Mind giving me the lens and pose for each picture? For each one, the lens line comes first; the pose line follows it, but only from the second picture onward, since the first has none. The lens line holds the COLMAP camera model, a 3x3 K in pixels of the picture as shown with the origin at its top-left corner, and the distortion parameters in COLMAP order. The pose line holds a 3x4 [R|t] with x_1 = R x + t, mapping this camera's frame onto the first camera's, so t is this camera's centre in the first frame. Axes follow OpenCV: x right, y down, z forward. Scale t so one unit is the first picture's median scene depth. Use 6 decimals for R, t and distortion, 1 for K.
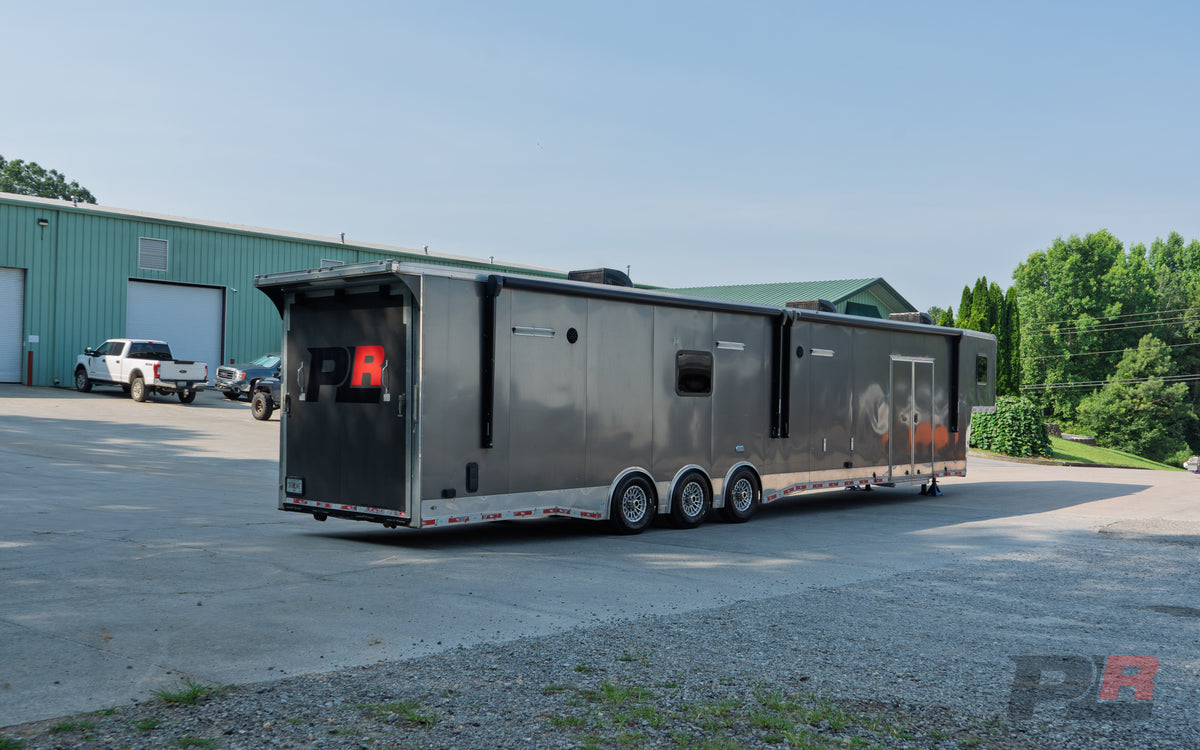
lens RADIAL K [[1170.3, 0, 600.0], [0, 1170.3, 375.0], [0, 0, 1]] dist [0.013059, 0.012172]
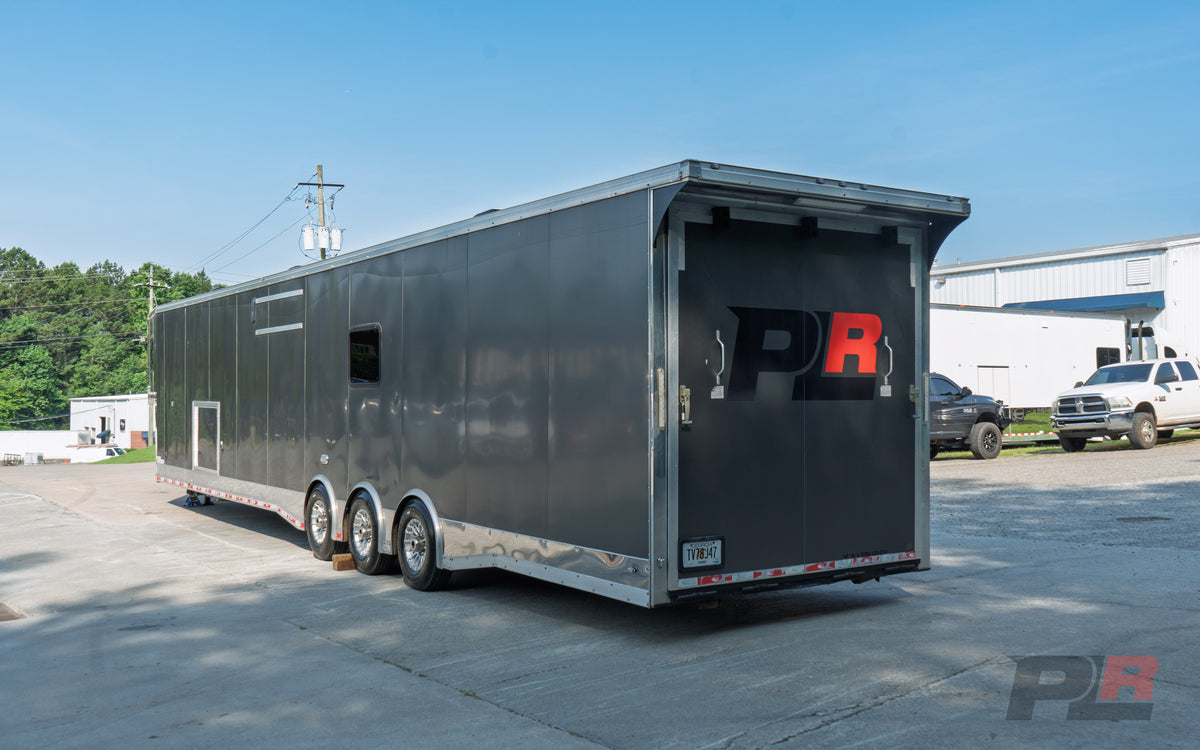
lens RADIAL K [[1170.3, 0, 600.0], [0, 1170.3, 375.0], [0, 0, 1]] dist [0.013059, 0.012172]
pose [[0.219551, 0.002011, 0.975599, -0.825112], [-0.010400, 0.999946, 0.000279, 0.010585], [-0.975546, -0.010207, 0.219560, 0.941065]]
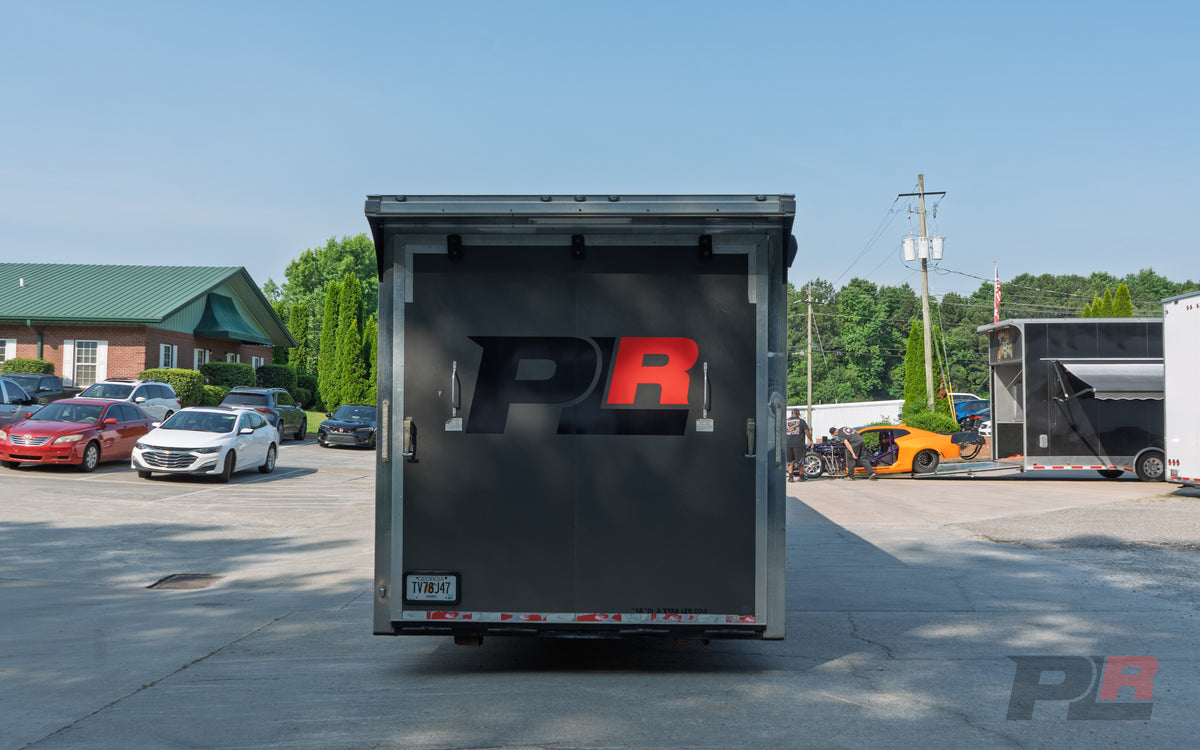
lens RADIAL K [[1170.3, 0, 600.0], [0, 1170.3, 375.0], [0, 0, 1]] dist [0.013059, 0.012172]
pose [[0.760580, 0.006718, 0.649210, -0.565745], [-0.008325, 0.999965, -0.000594, -0.005277], [-0.649191, -0.004953, 0.760609, 0.541288]]
